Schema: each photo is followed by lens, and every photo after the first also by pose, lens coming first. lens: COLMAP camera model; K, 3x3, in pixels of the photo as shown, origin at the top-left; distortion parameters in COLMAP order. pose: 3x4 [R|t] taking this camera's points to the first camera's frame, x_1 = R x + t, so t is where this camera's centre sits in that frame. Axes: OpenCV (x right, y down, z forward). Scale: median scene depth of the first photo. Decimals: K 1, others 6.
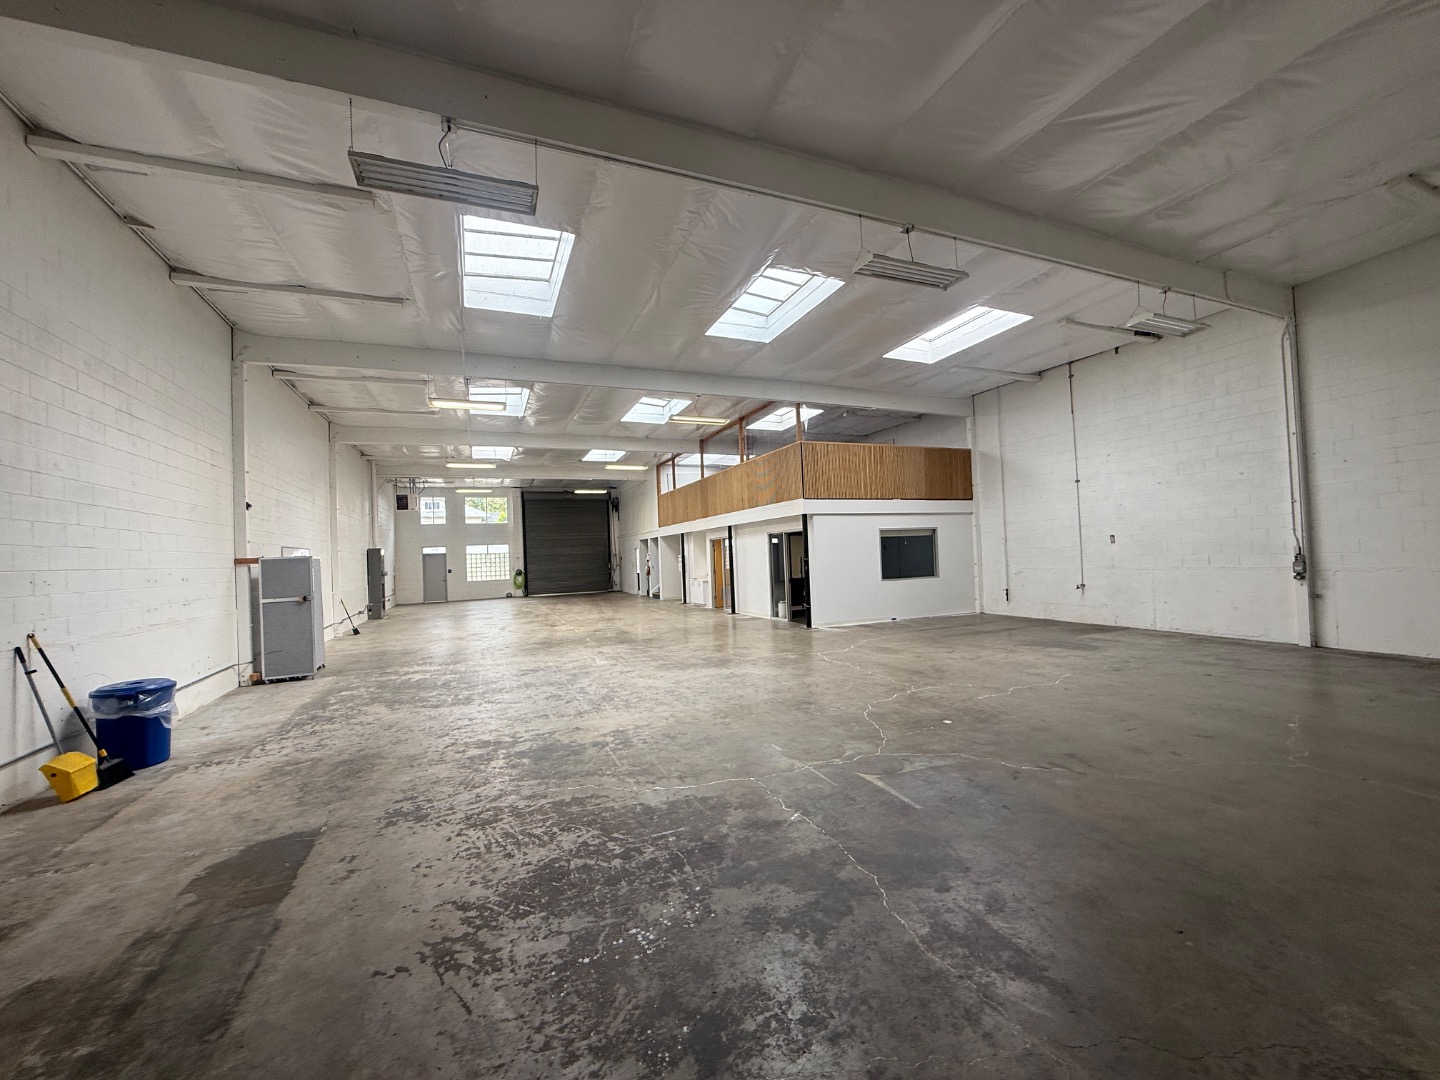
lens RADIAL K [[571.6, 0, 724.4], [0, 571.6, 547.0], [0, 0, 1]] dist [-0.000104, 0.000128]
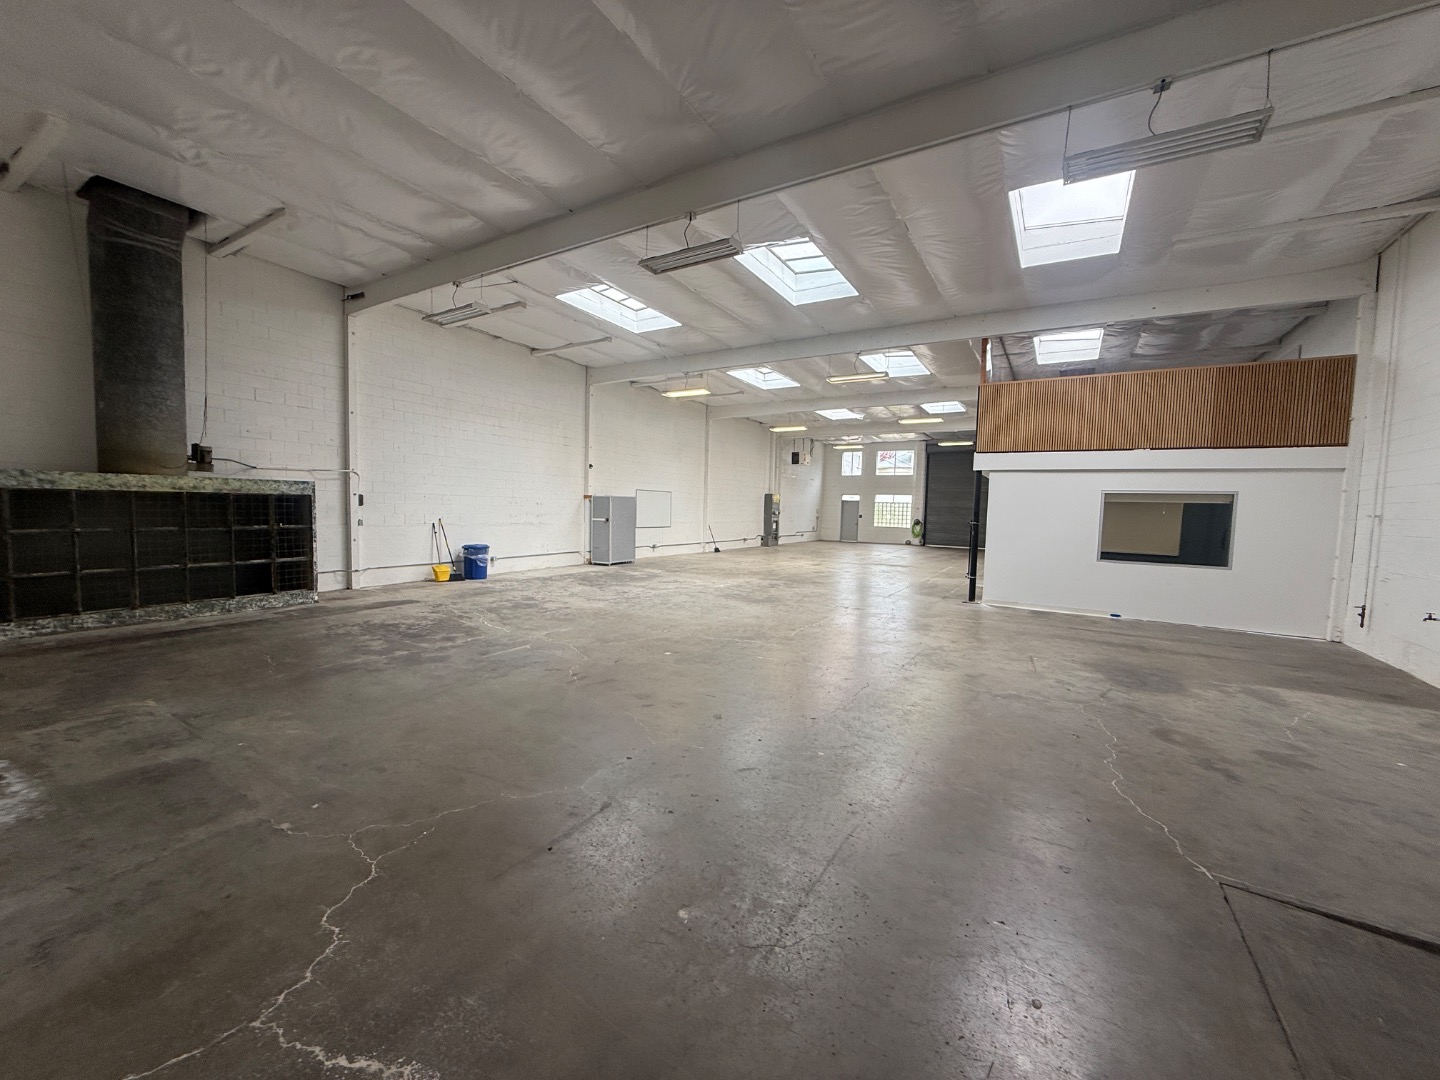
lens RADIAL K [[571.6, 0, 716.3], [0, 571.6, 543.0], [0, 0, 1]] dist [-0.000104, 0.000128]
pose [[0.587641, 0.105896, -0.802162, 0.531027], [-0.040570, 0.994008, 0.101502, -0.017856], [0.808104, -0.027103, 0.588416, 0.150305]]
